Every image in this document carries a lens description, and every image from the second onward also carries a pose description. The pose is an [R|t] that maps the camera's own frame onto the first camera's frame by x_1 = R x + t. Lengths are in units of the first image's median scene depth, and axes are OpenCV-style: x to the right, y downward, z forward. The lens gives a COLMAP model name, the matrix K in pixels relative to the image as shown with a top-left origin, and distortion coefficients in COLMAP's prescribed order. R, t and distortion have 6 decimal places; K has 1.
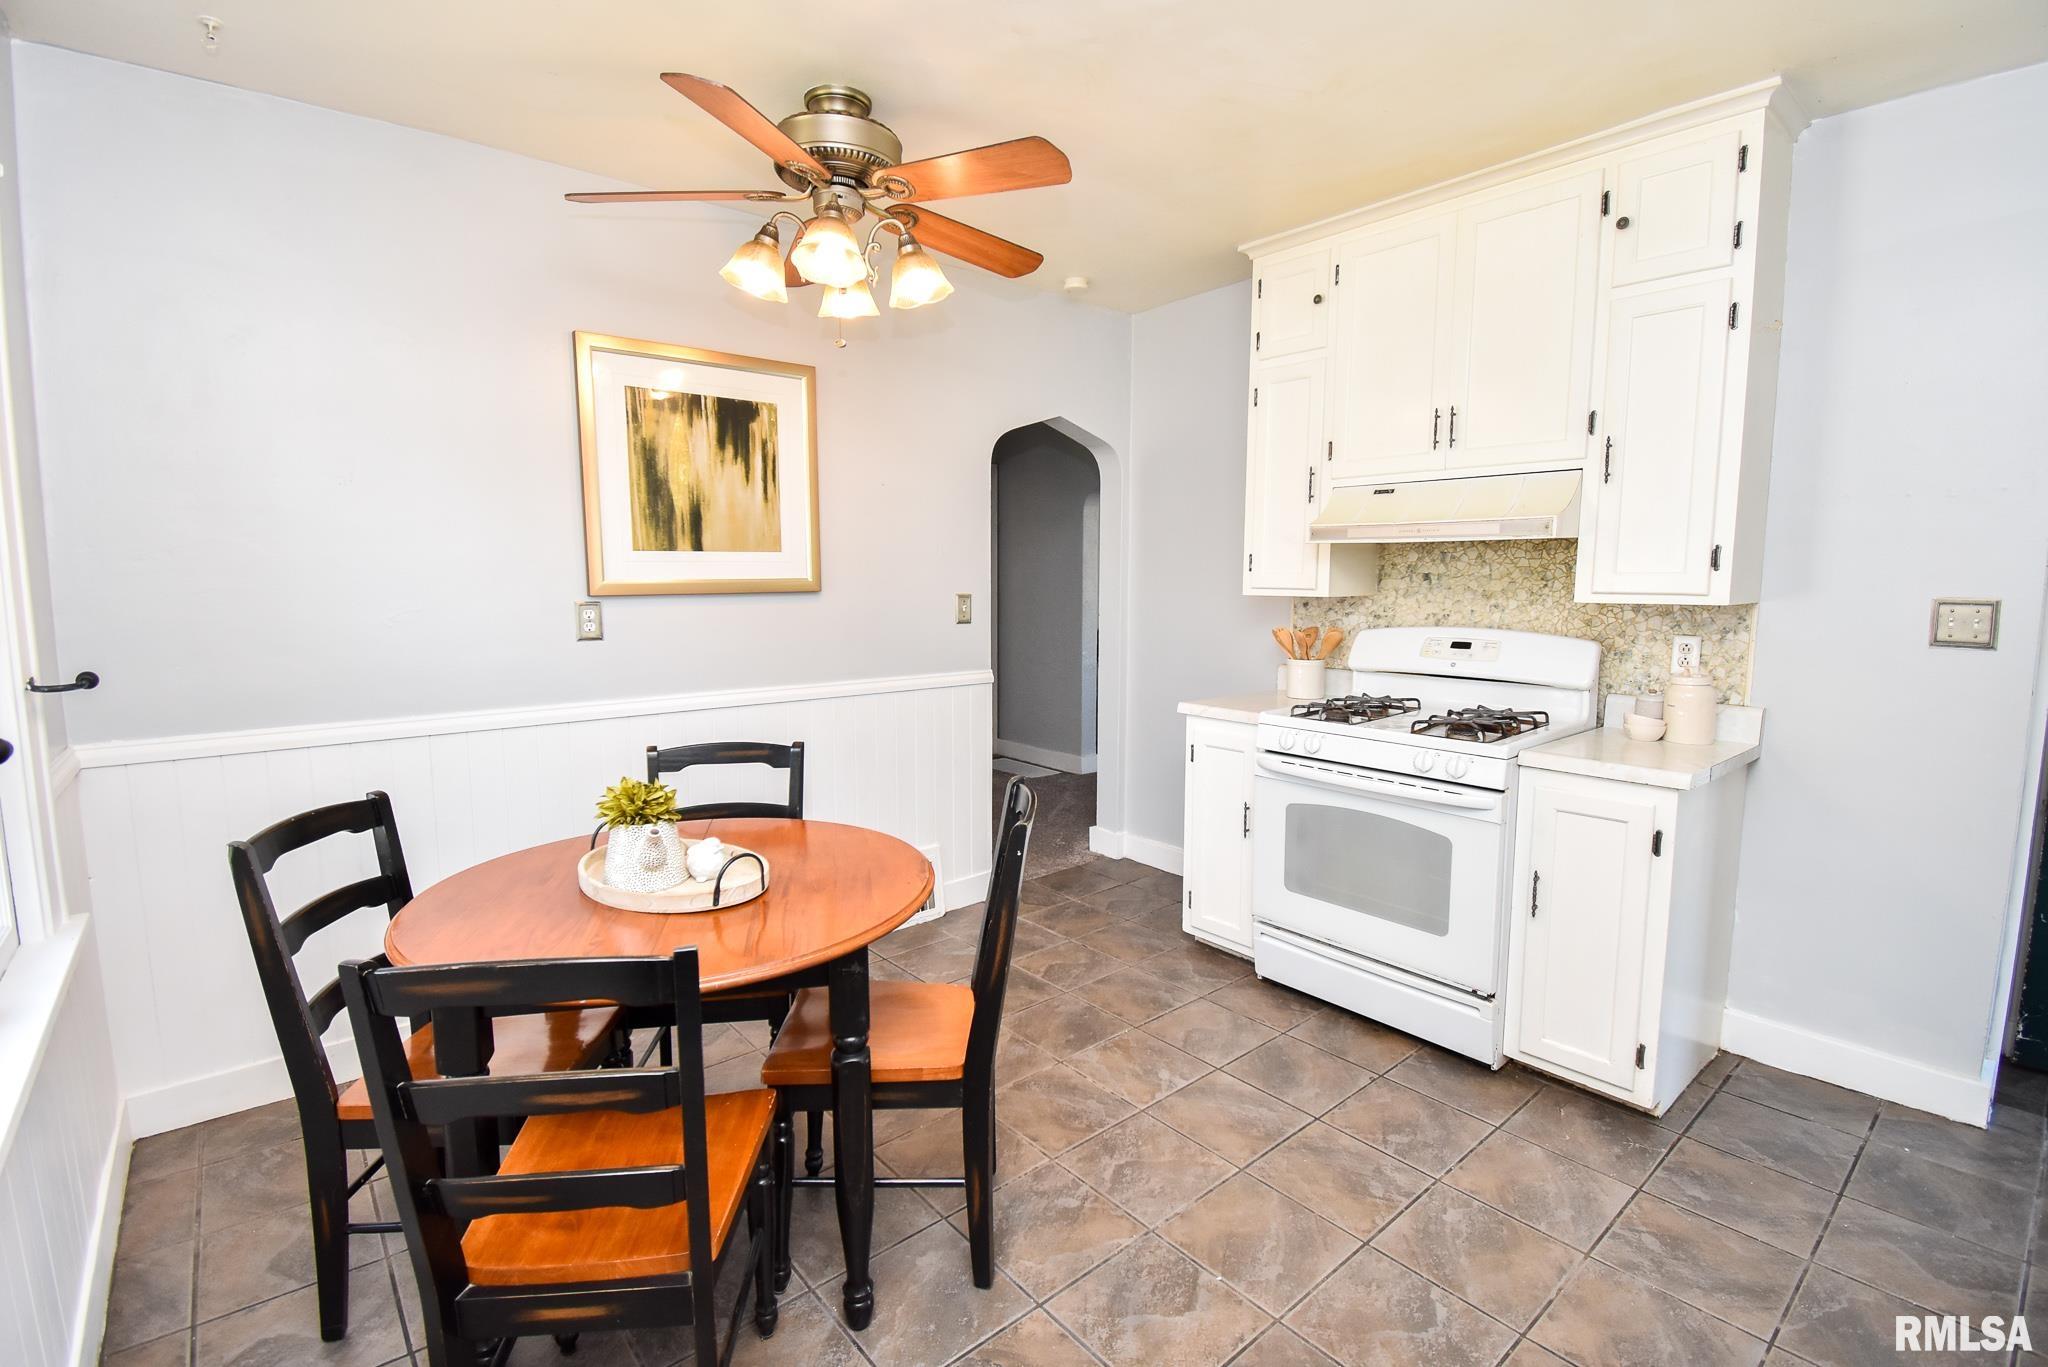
lens RADIAL K [[913.7, 0, 1013.5], [0, 913.7, 674.2], [0, 0, 1]] dist [0.017402, -0.024402]
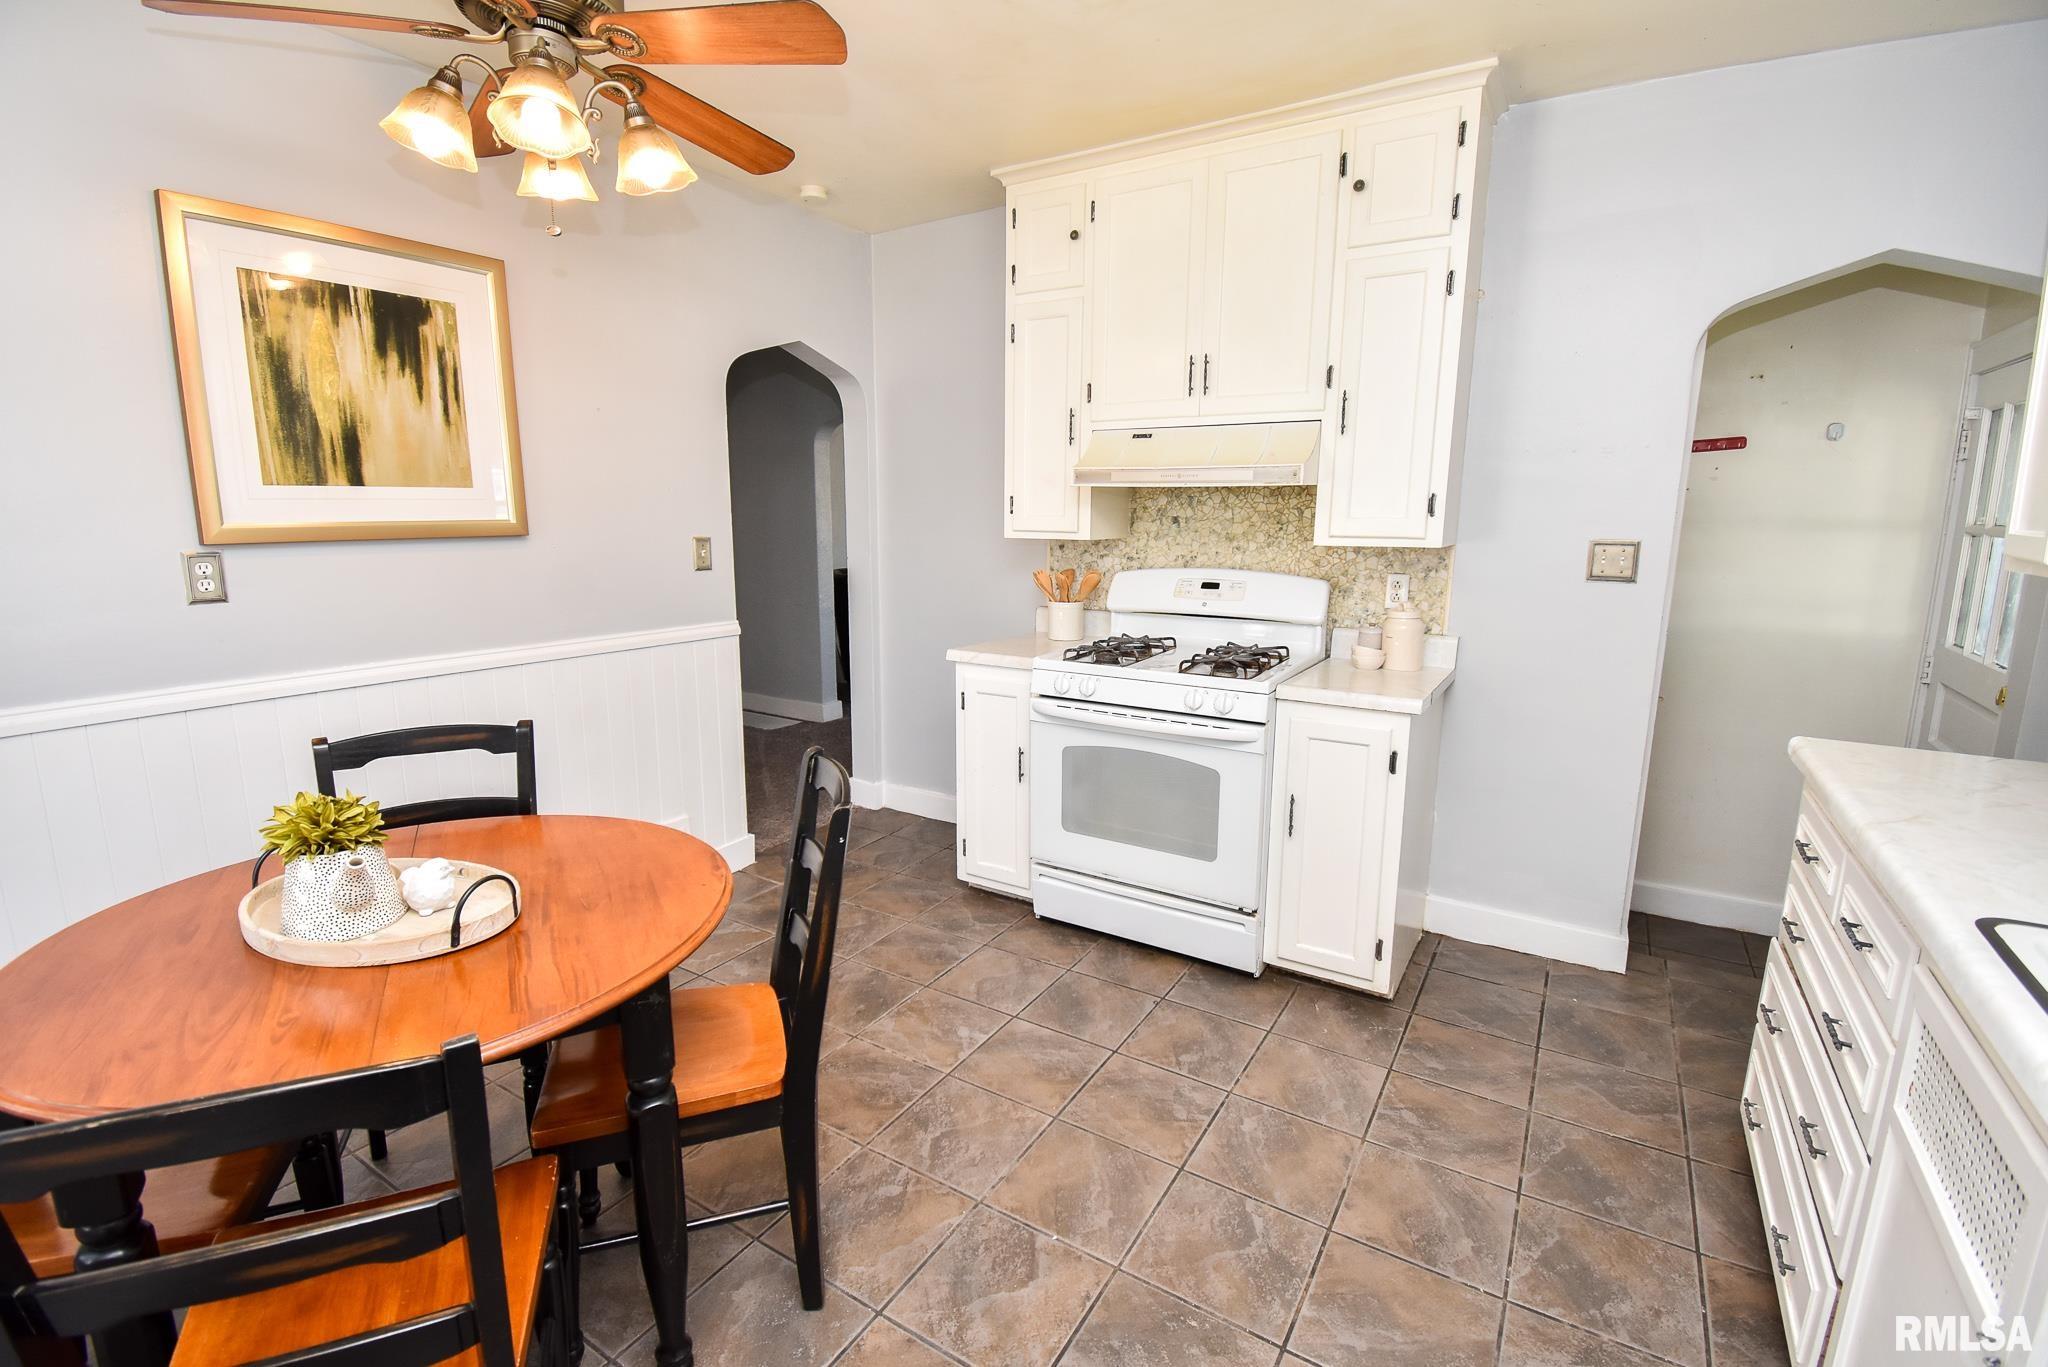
lens RADIAL K [[908.1, 0, 1017.1], [0, 908.1, 673.5], [0, 0, 1]] dist [0.019533, -0.027985]
pose [[0.951631, -0.049333, 0.303257, -0.062730], [0.028785, 0.996999, 0.071860, -0.016118], [-0.305892, -0.059655, 0.950196, 0.084037]]
